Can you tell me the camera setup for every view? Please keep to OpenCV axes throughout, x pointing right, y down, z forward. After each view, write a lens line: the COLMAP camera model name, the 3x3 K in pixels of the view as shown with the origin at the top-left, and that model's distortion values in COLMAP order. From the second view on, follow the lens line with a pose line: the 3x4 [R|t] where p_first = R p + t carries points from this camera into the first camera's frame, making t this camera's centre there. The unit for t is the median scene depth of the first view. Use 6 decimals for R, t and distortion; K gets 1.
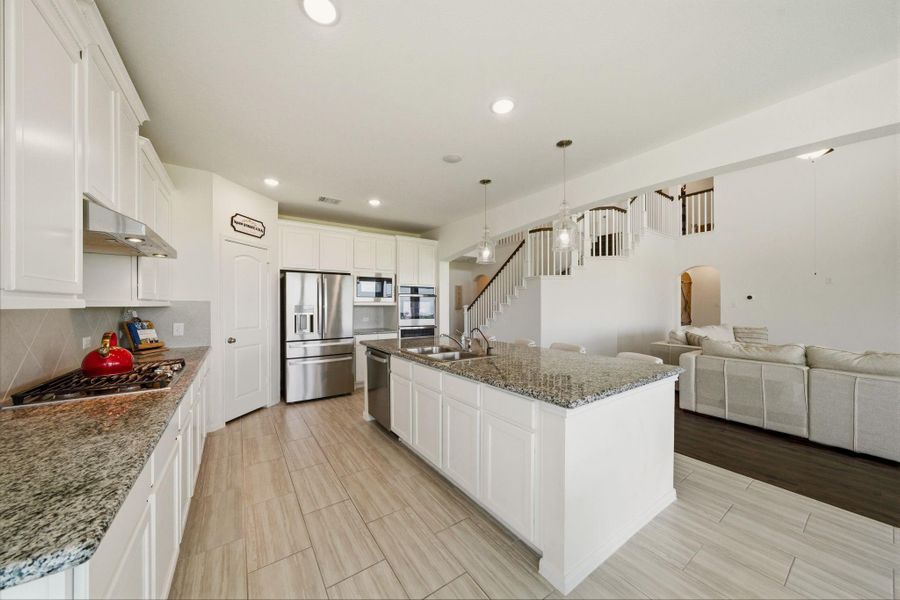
lens RADIAL K [[307.9, 0, 446.1], [0, 307.9, 301.8], [0, 0, 1]] dist [0.001373, 0.000052]
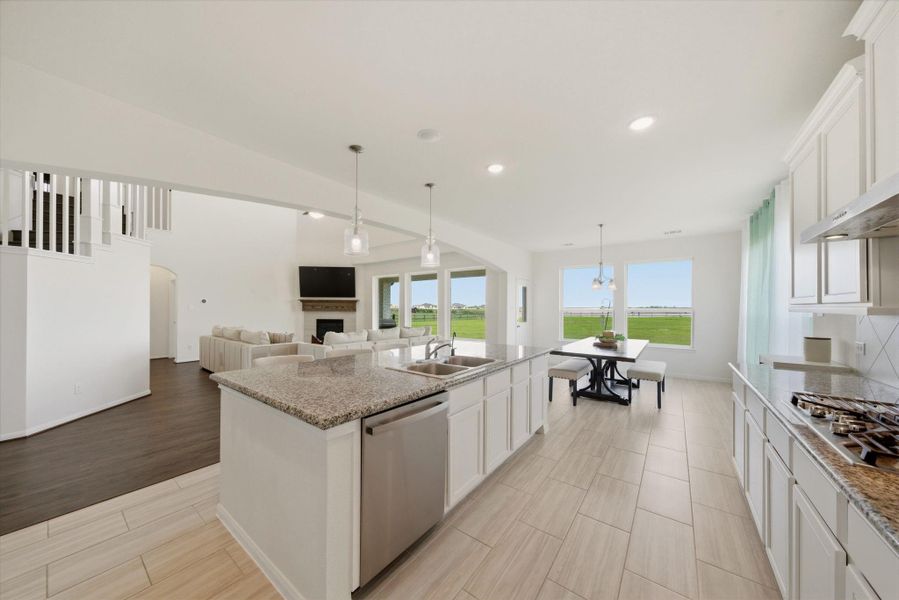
lens RADIAL K [[312.8, 0, 439.8], [0, 312.8, 304.5], [0, 0, 1]] dist [-0.000739, 0.000092]
pose [[-0.300578, 0.010242, 0.953702, -0.888706], [0.007254, 0.999938, -0.008453, 0.018986], [-0.953730, 0.004377, -0.300634, 1.379358]]
